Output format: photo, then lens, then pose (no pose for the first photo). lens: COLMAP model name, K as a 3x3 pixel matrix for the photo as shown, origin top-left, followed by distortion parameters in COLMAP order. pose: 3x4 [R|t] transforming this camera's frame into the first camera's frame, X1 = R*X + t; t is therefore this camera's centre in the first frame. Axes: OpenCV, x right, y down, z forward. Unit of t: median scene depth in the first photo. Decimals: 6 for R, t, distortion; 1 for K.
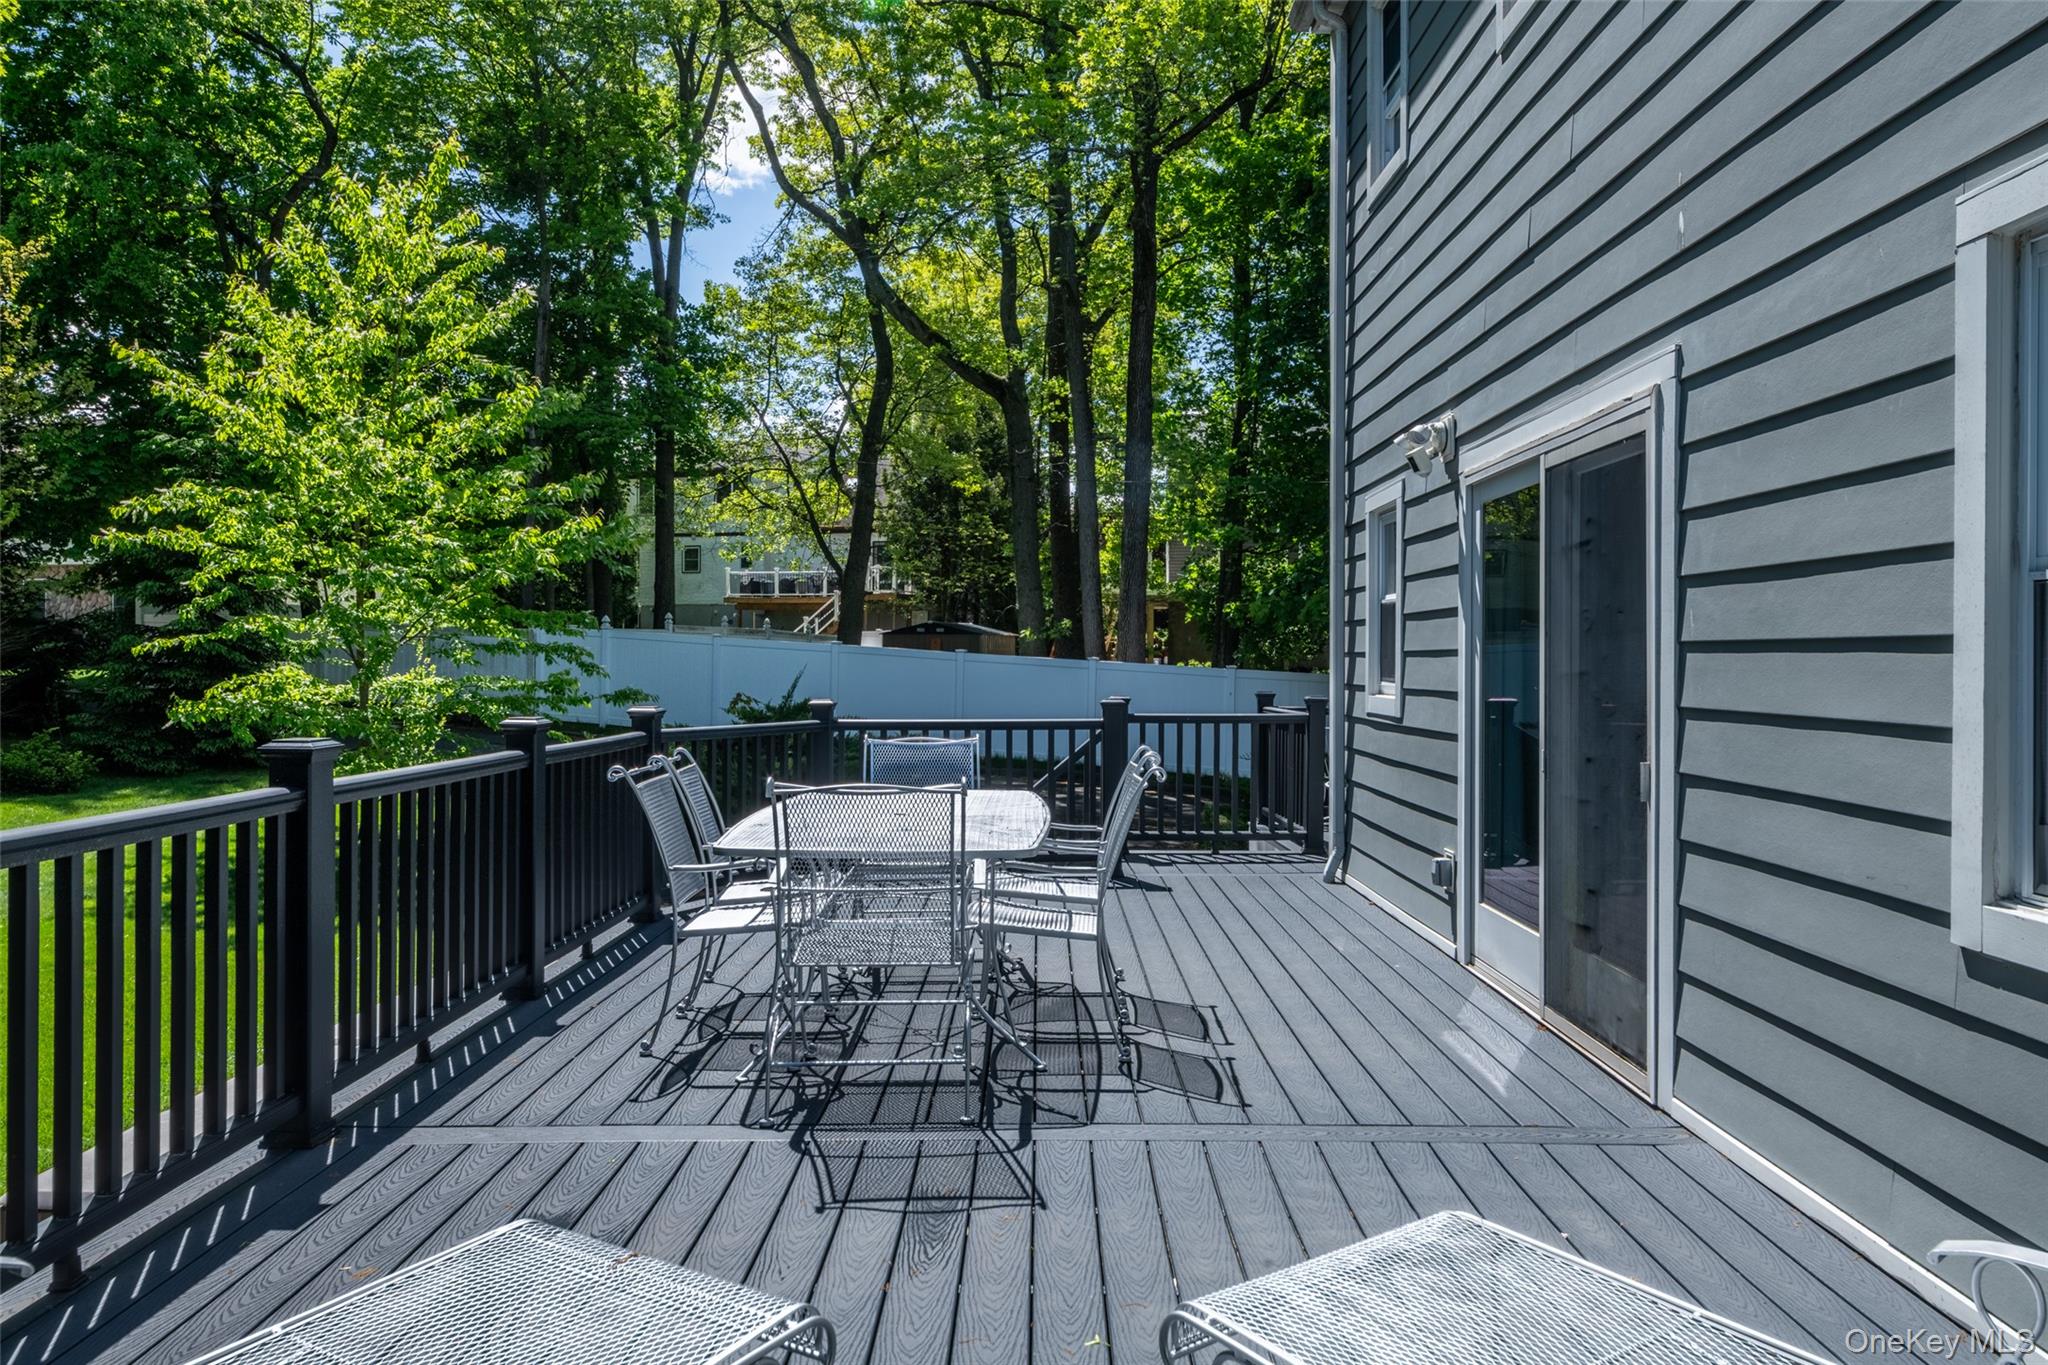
lens RADIAL K [[1317.2, 0, 1026.8], [0, 1317.2, 654.0], [0, 0, 1]] dist [0.002567, -0.000292]
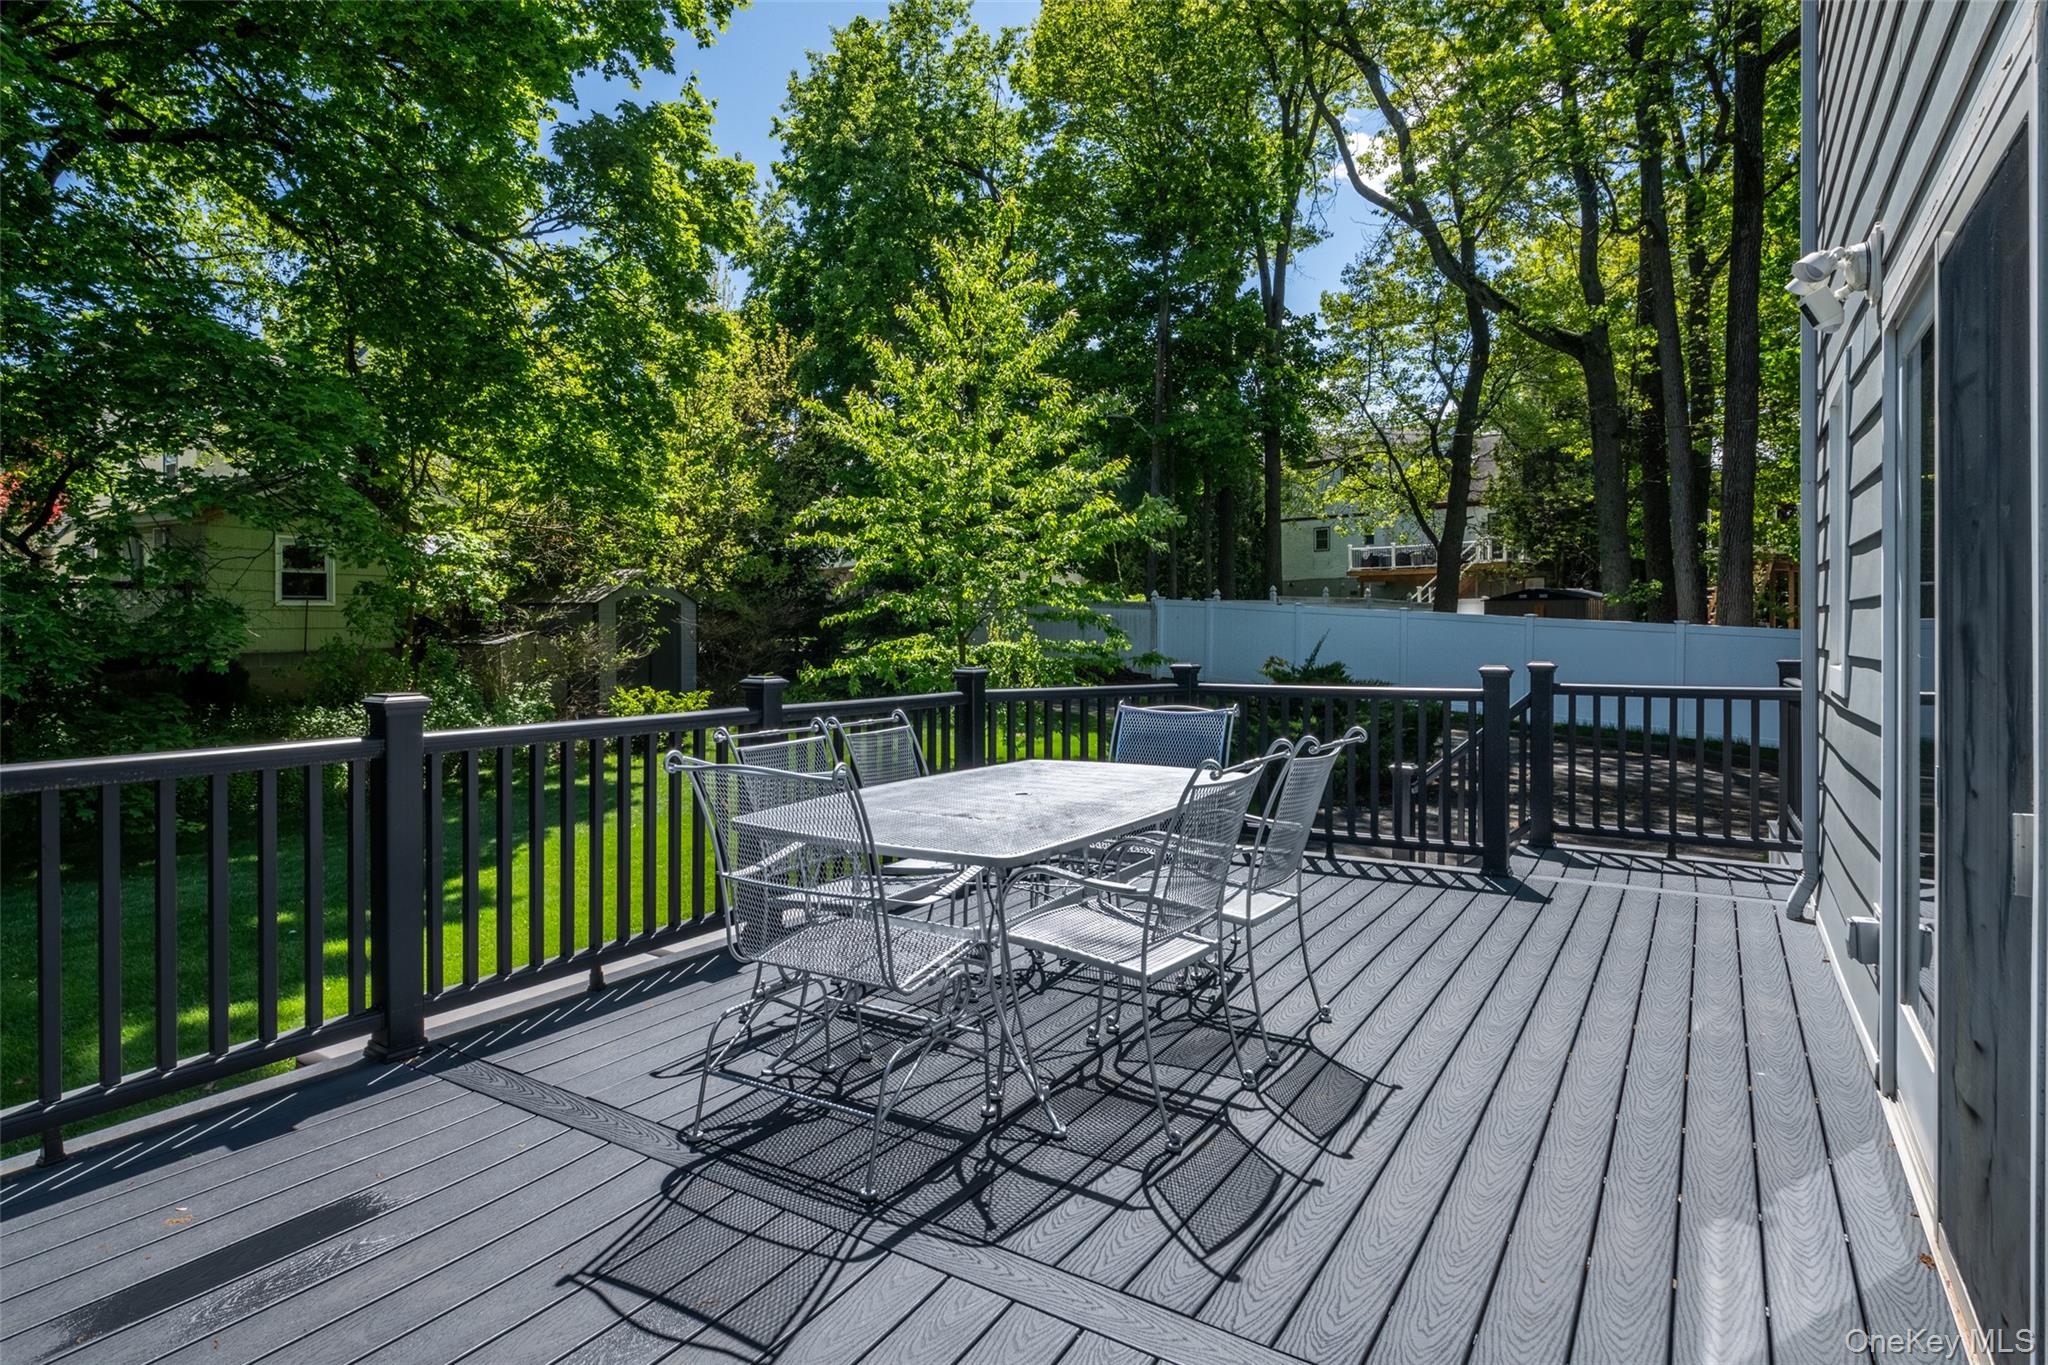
lens RADIAL K [[1106.7, 0, 1022.2], [0, 1106.7, 622.7], [0, 0, 1]] dist [-0.000288, -0.000276]
pose [[0.843988, -0.008834, -0.536289, 0.320186], [0.008442, 0.999959, -0.003185, 0.010608], [0.536295, -0.001839, 0.844028, 0.398353]]
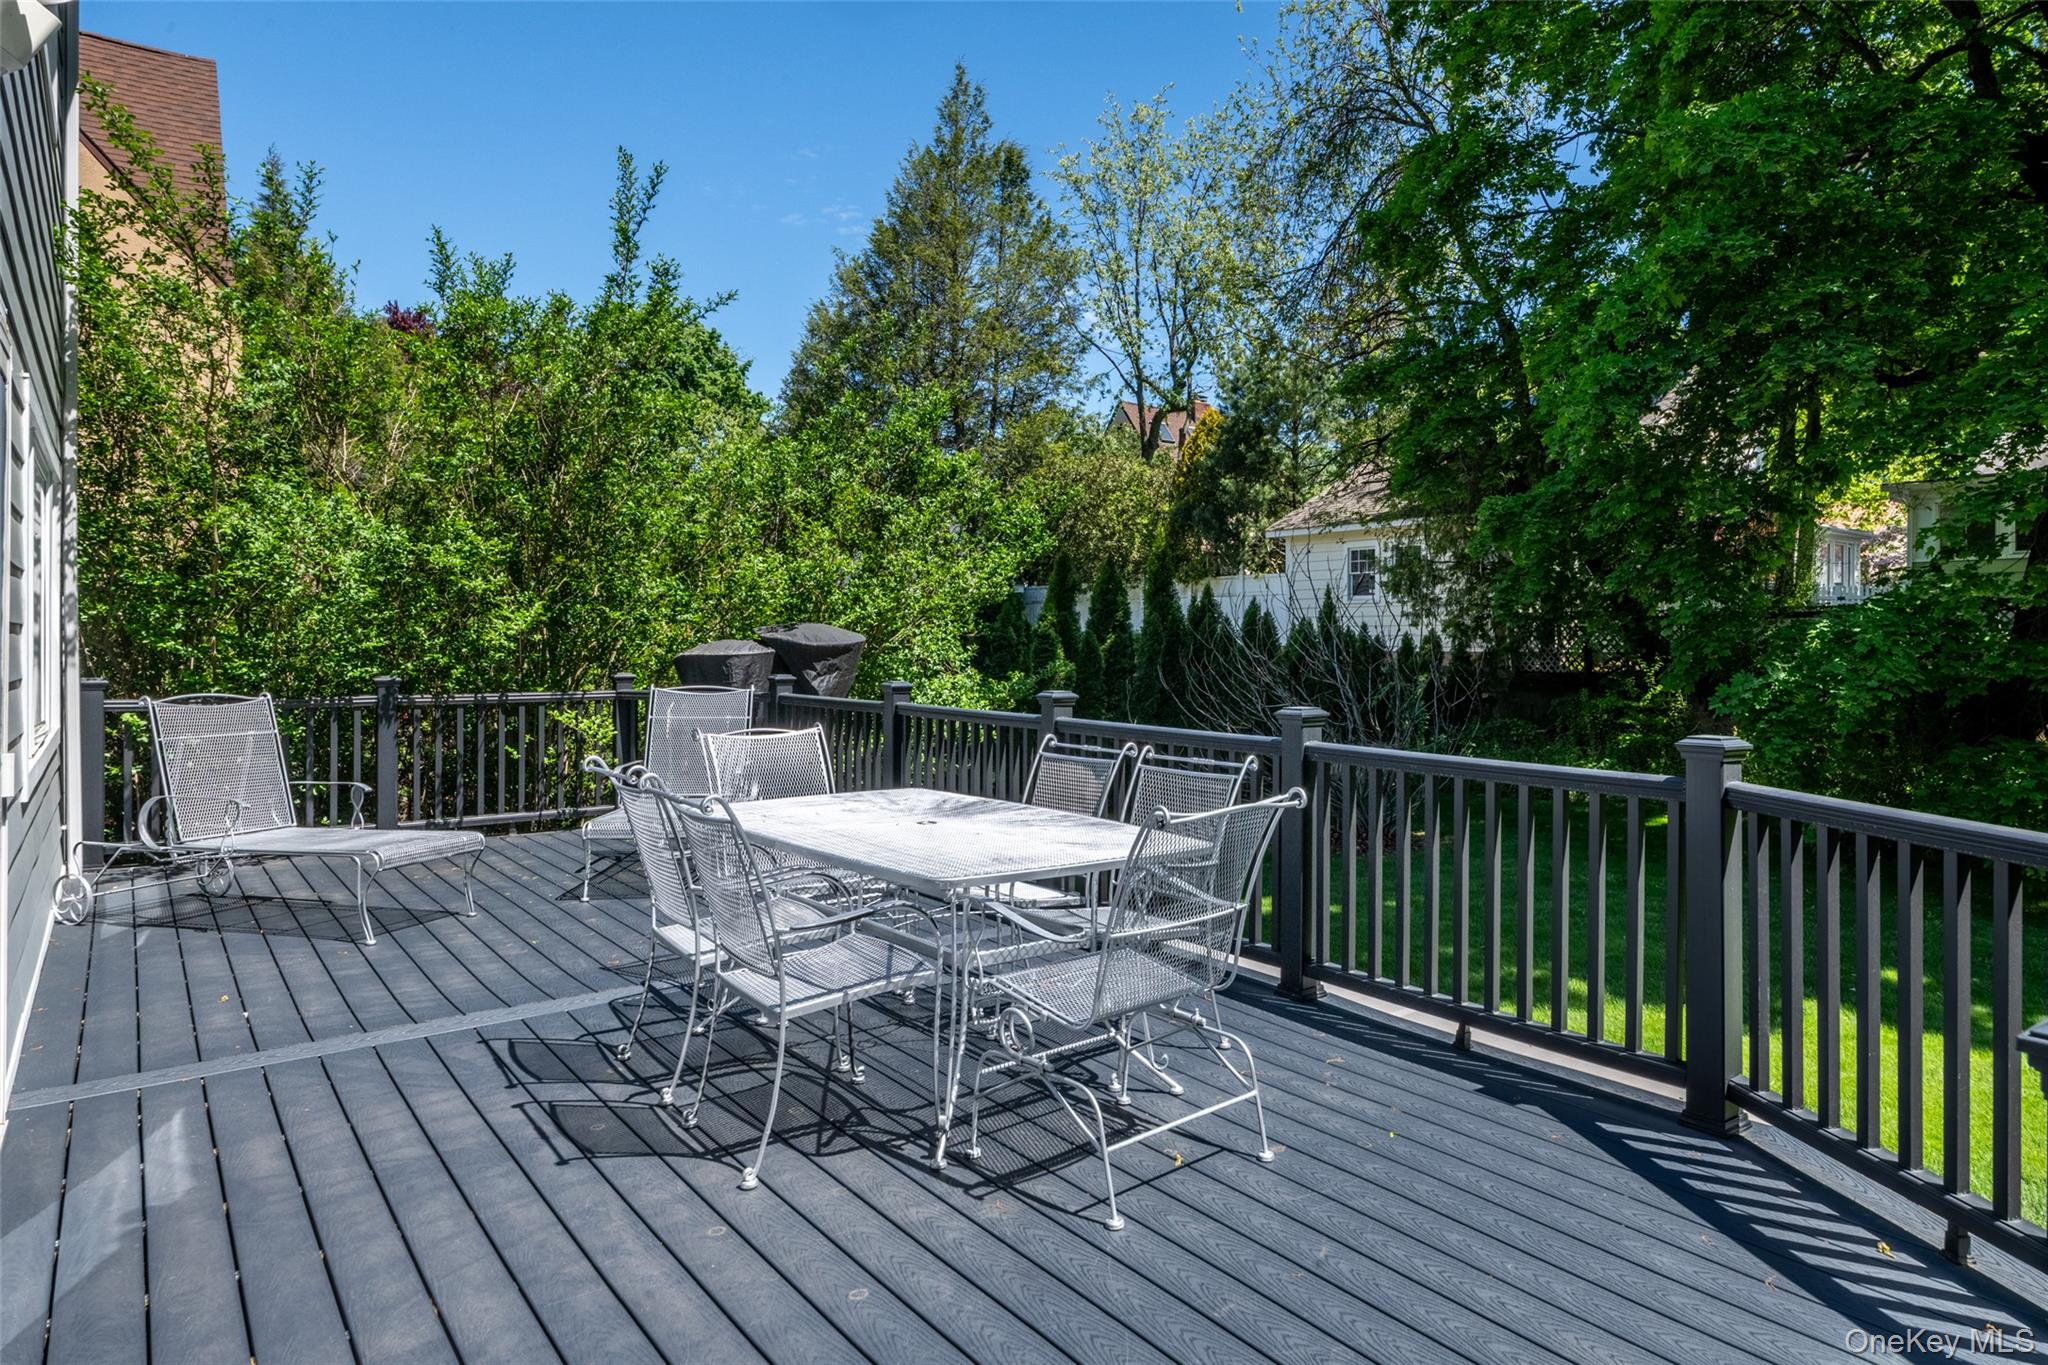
lens RADIAL K [[1096.9, 0, 1028.7], [0, 1096.9, 649.1], [0, 0, 1]] dist [-0.000730, -0.000526]
pose [[-0.776551, -0.011272, -0.629954, 0.336253], [-0.010104, 0.999934, -0.005438, 0.005024], [0.629974, 0.002142, -0.776613, 1.706245]]
